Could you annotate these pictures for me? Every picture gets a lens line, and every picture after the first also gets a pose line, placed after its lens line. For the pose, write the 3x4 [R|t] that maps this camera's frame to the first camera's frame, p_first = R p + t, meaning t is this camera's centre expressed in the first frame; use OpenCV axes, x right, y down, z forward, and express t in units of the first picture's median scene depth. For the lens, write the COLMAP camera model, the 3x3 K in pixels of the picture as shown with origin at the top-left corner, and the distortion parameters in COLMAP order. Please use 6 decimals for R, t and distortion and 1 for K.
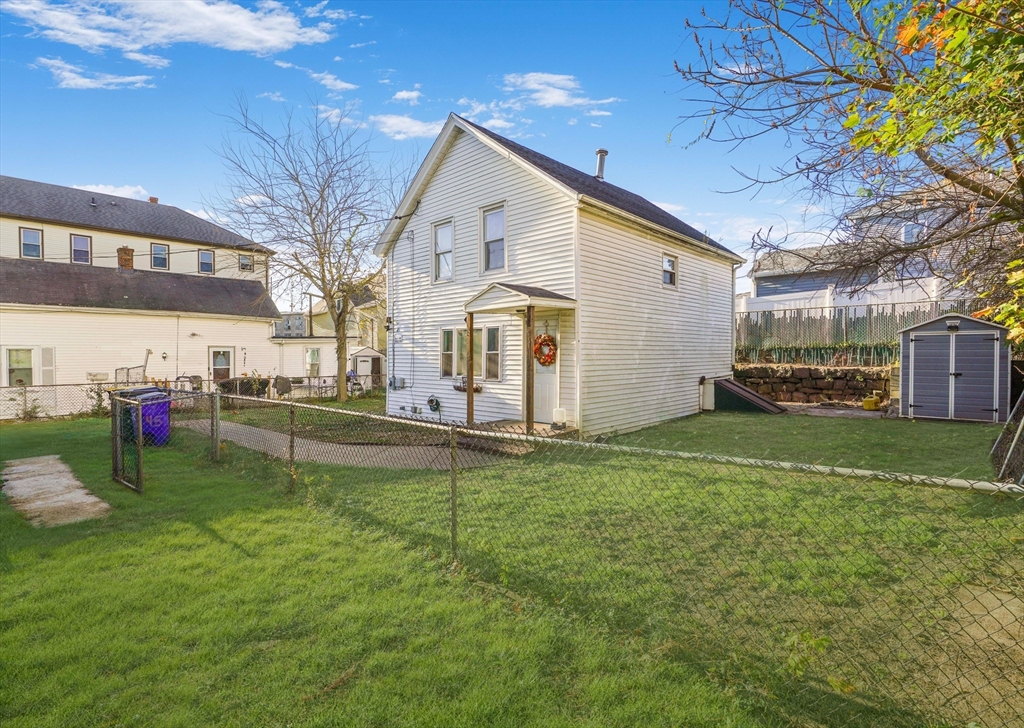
lens RADIAL K [[490.5, 0, 512.0], [0, 490.5, 364.0], [0, 0, 1]] dist [-0.002437, -0.000424]
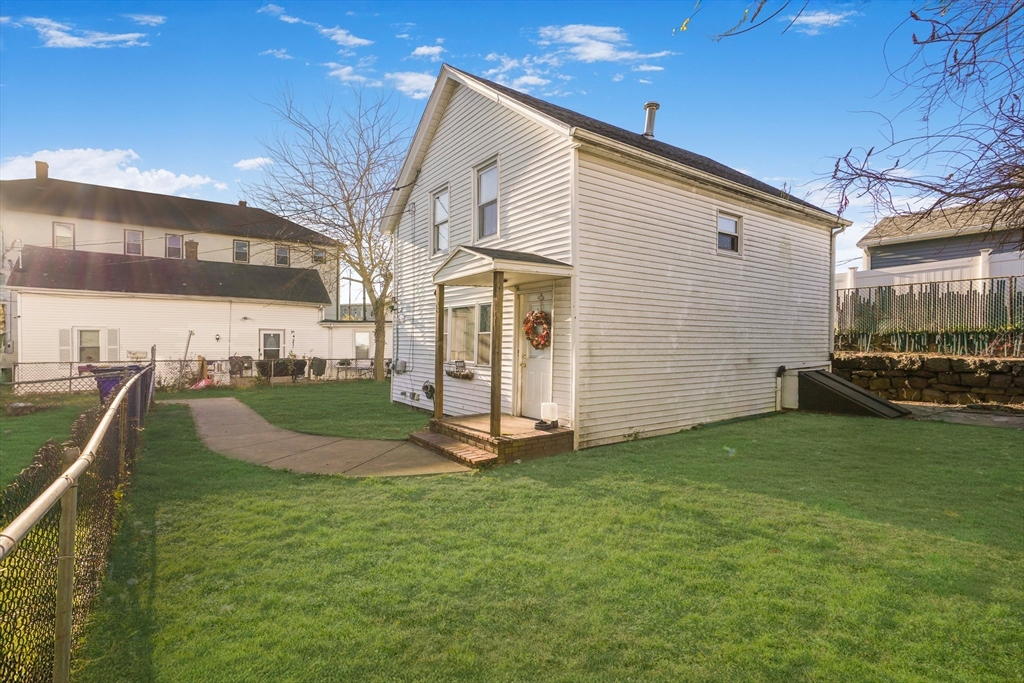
lens RADIAL K [[478.1, 0, 446.5], [0, 478.1, 344.5], [0, 0, 1]] dist [-0.001364, 0.000973]
pose [[0.963879, 0.008786, -0.266197, 0.098151], [-0.011464, 0.999898, -0.008509, 0.003390], [0.266095, 0.011253, 0.963881, 0.145341]]
